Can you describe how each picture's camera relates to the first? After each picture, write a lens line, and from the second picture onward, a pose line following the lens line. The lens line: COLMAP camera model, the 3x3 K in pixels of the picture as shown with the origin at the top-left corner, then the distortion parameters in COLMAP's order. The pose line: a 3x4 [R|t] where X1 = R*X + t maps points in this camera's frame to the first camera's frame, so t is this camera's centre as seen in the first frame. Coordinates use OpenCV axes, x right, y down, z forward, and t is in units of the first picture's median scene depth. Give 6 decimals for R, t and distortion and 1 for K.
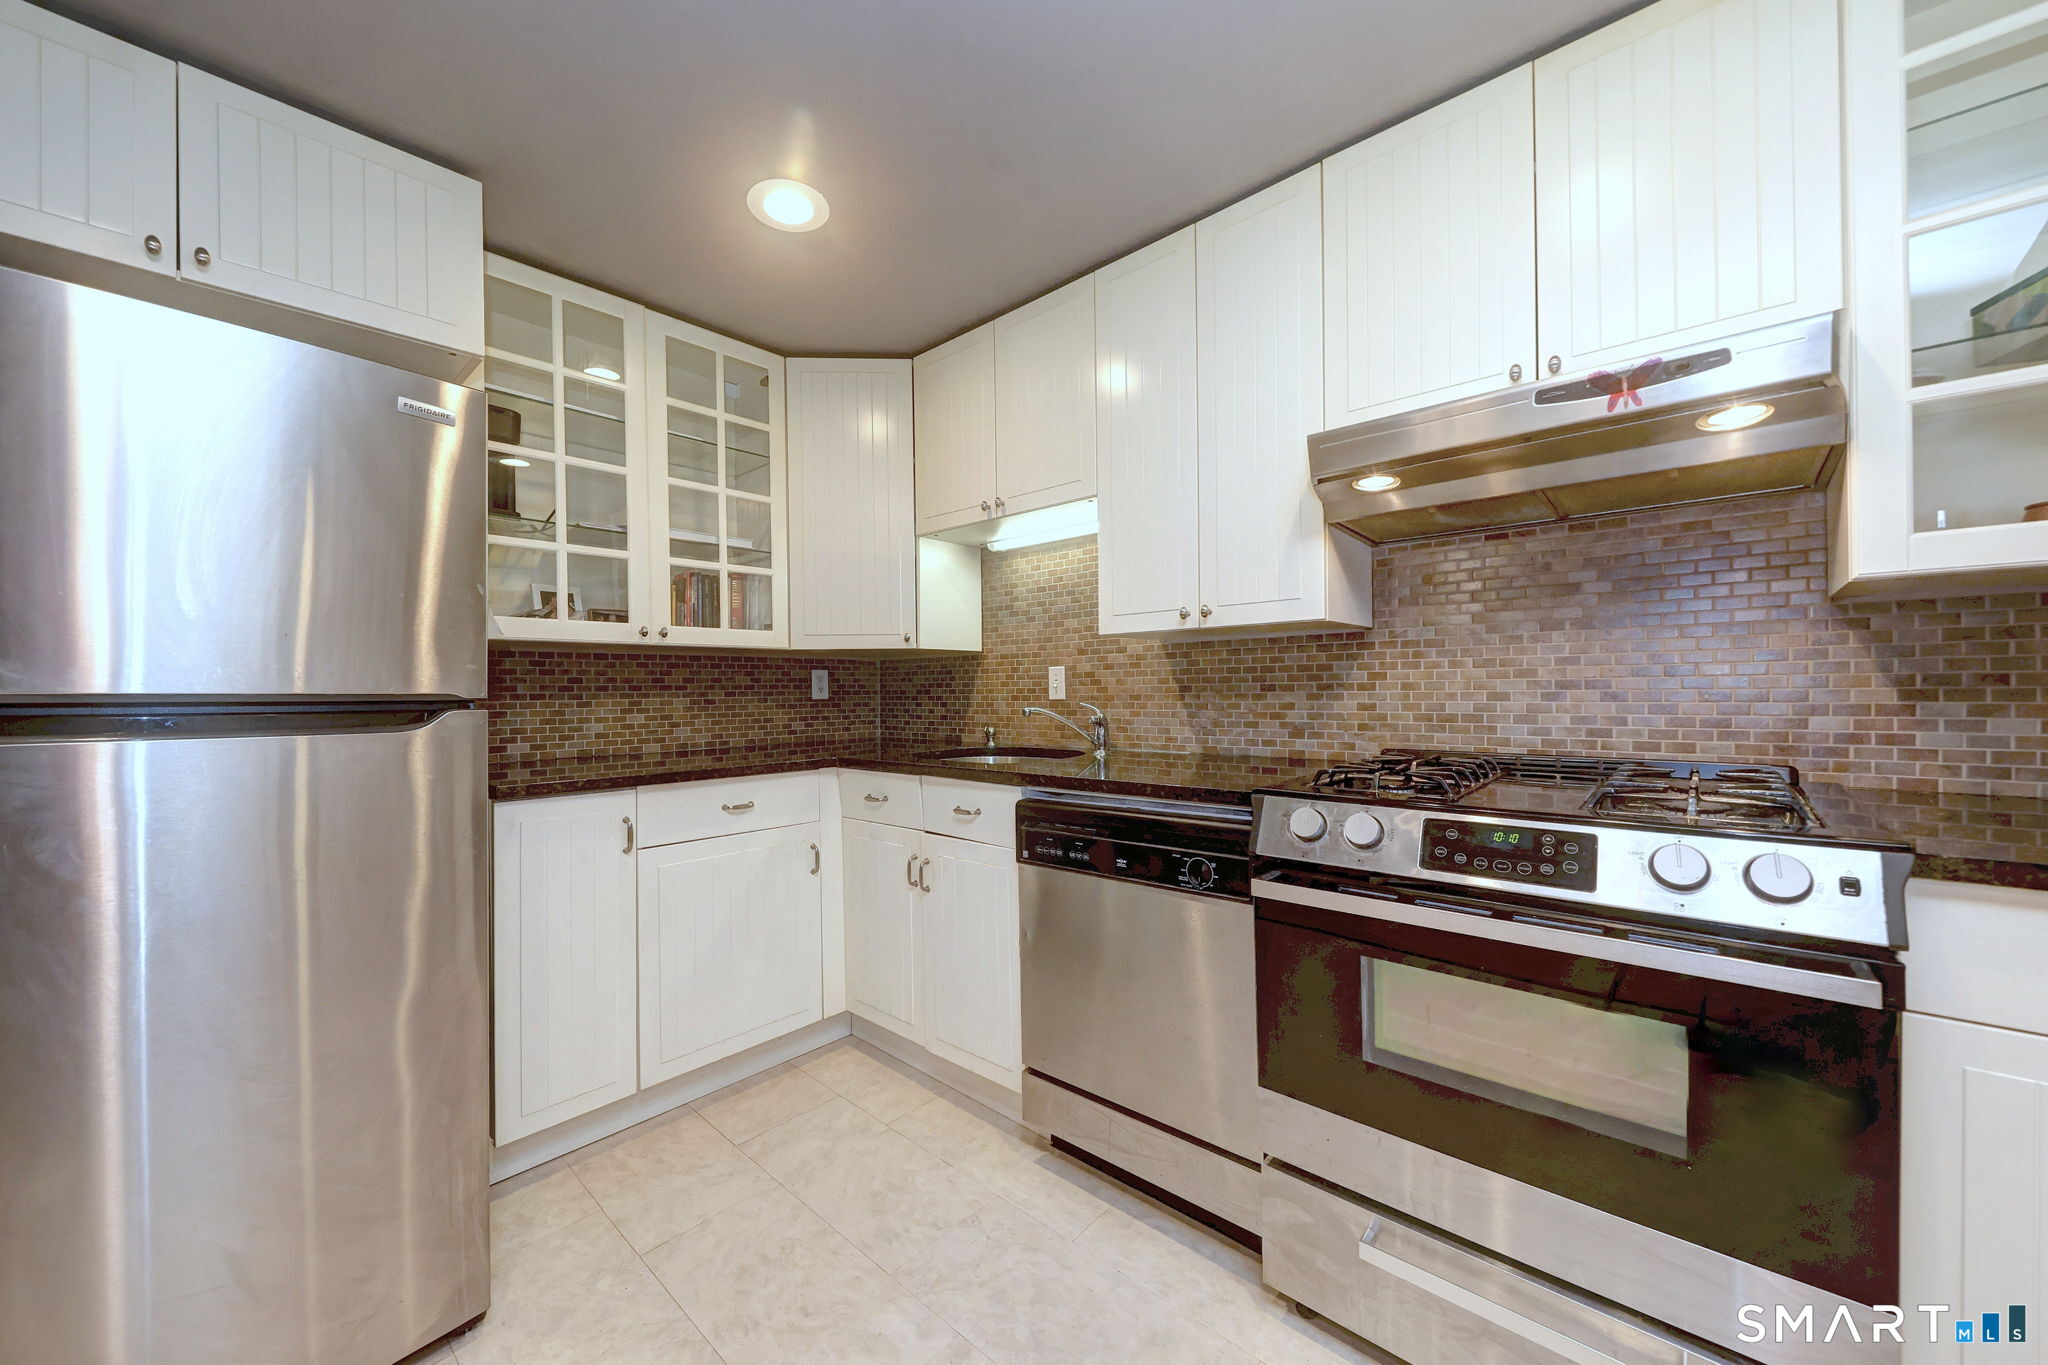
lens RADIAL K [[748.1, 0, 1026.9], [0, 748.1, 690.0], [0, 0, 1]] dist [0.009363, -0.000080]
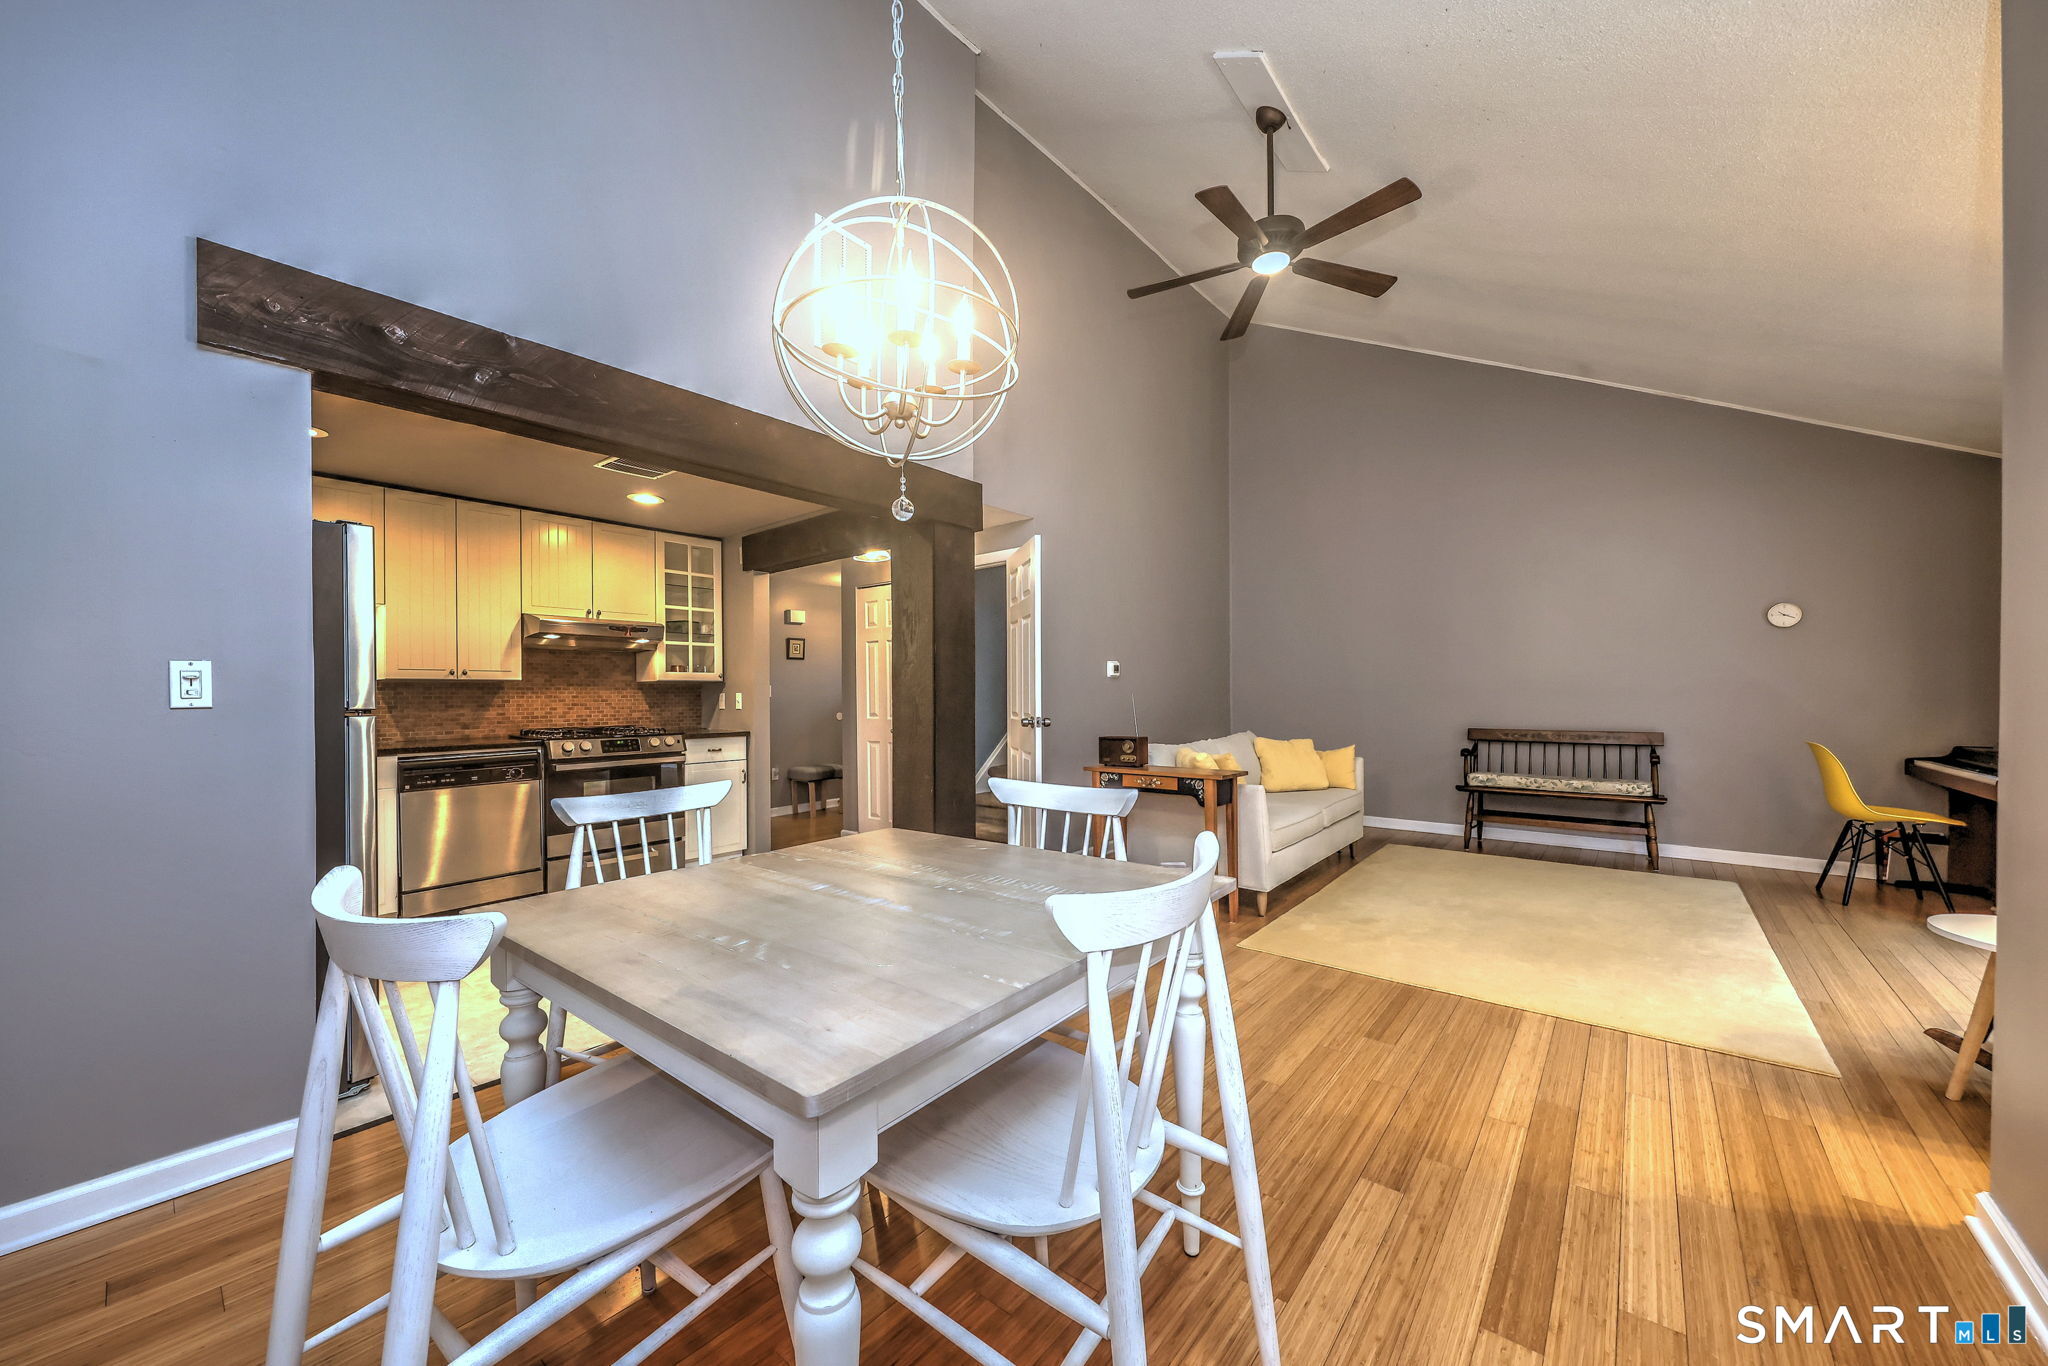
lens RADIAL K [[790.8, 0, 1018.7], [0, 790.8, 693.3], [0, 0, 1]] dist [0.000496, -0.000376]
pose [[-0.030575, 0.013893, 0.999436, -2.013539], [0.010886, 0.999849, -0.013566, 0.007915], [-0.999473, 0.010465, -0.030722, -0.552941]]
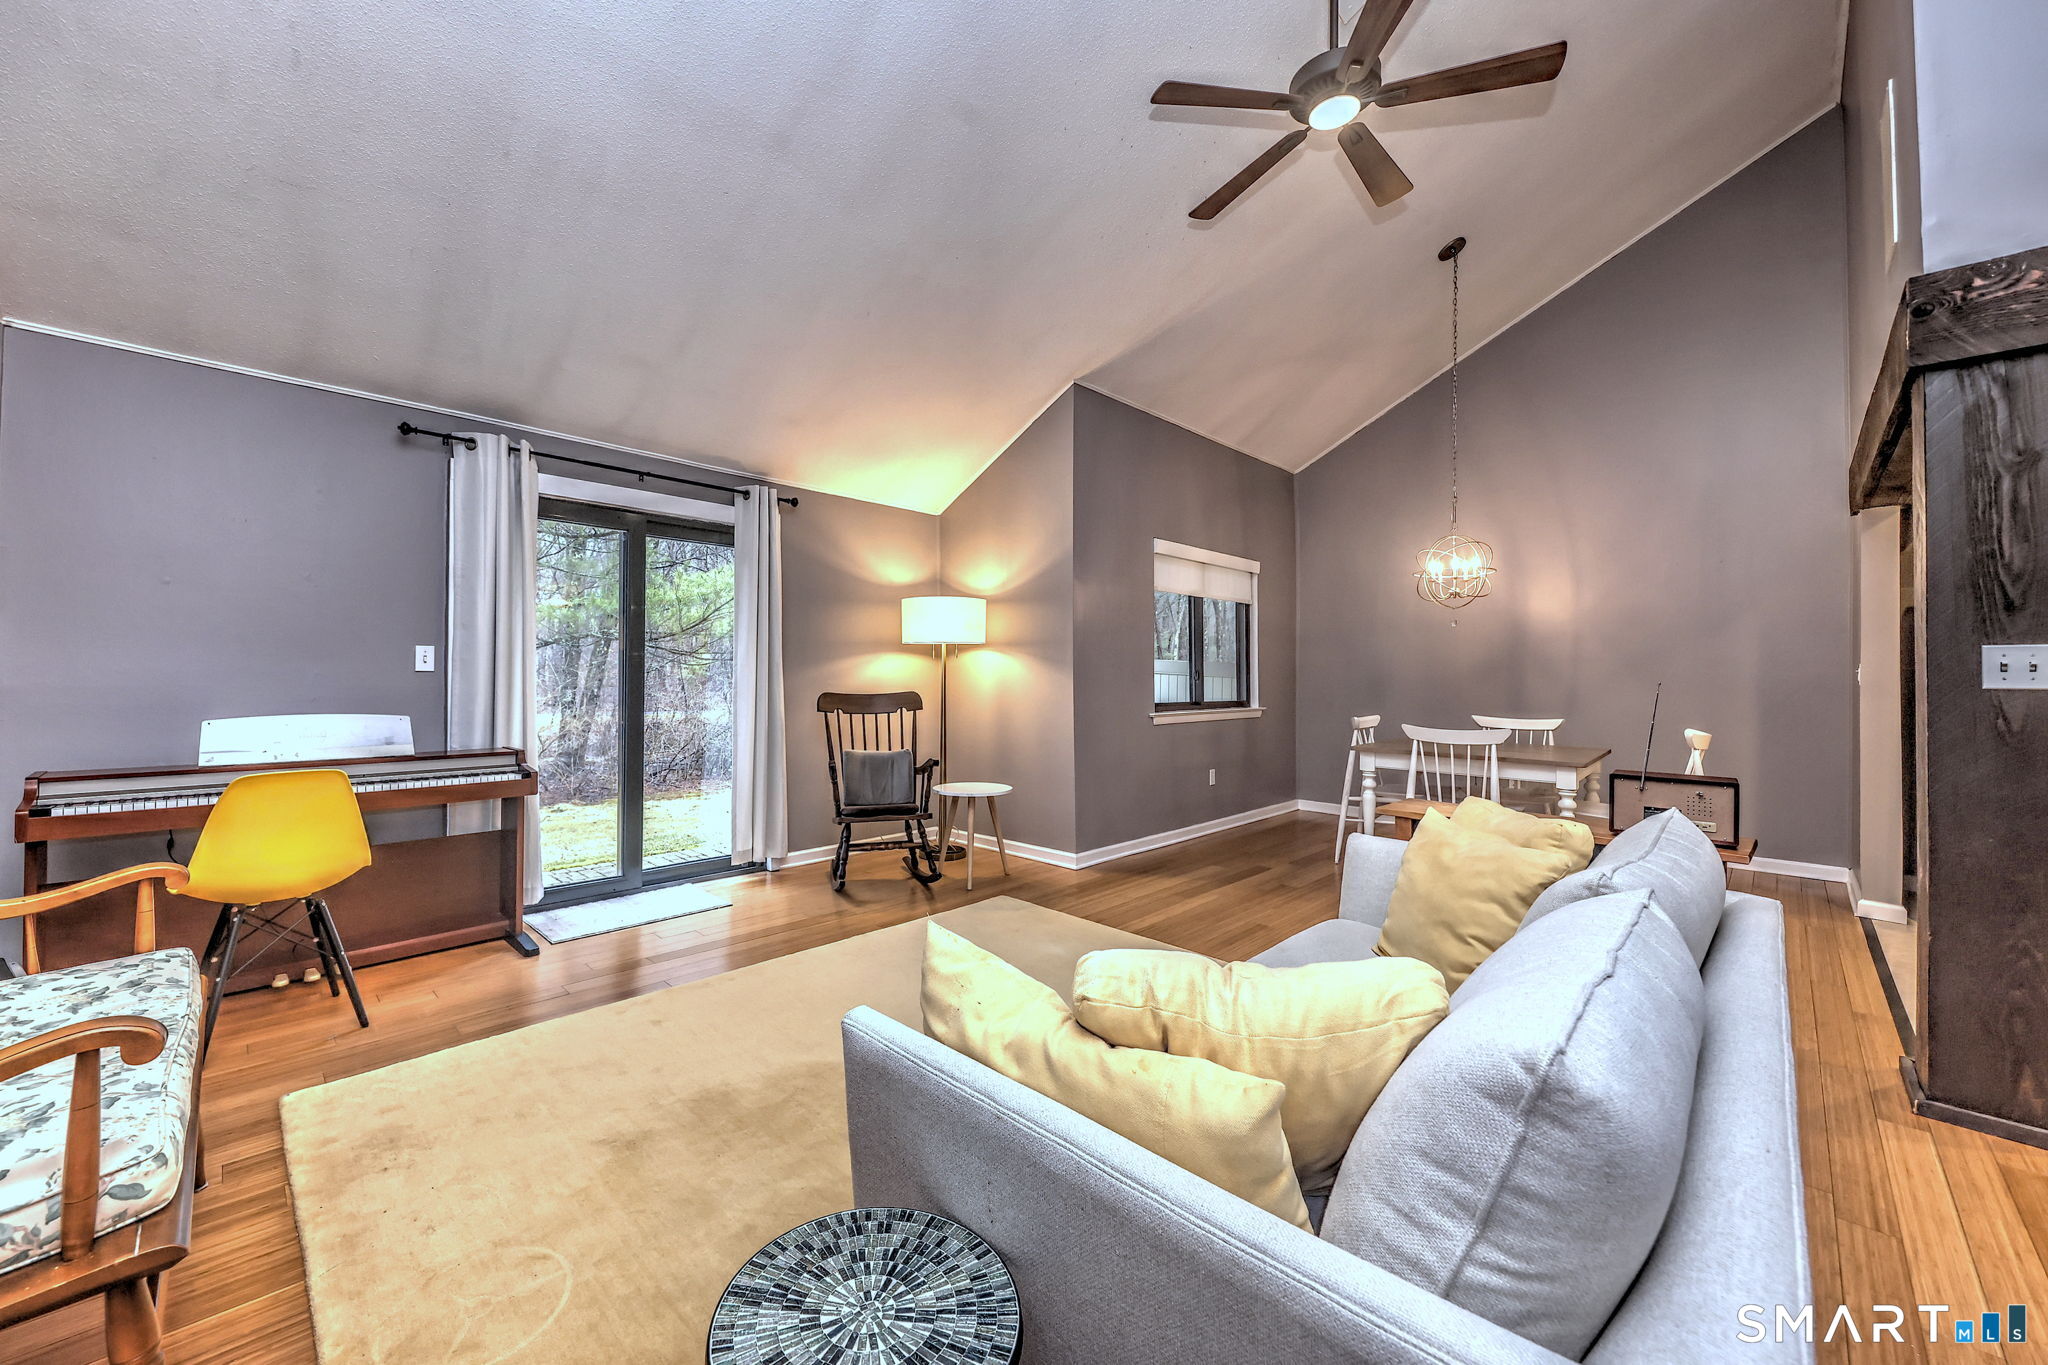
lens RADIAL K [[786.4, 0, 996.3], [0, 786.4, 670.5], [0, 0, 1]] dist [0.017371, -0.011101]
pose [[-0.063142, 0.004240, -0.997996, 1.097916], [-0.004734, 0.999978, 0.004548, -0.025951], [0.997993, 0.005012, -0.063120, -1.661489]]
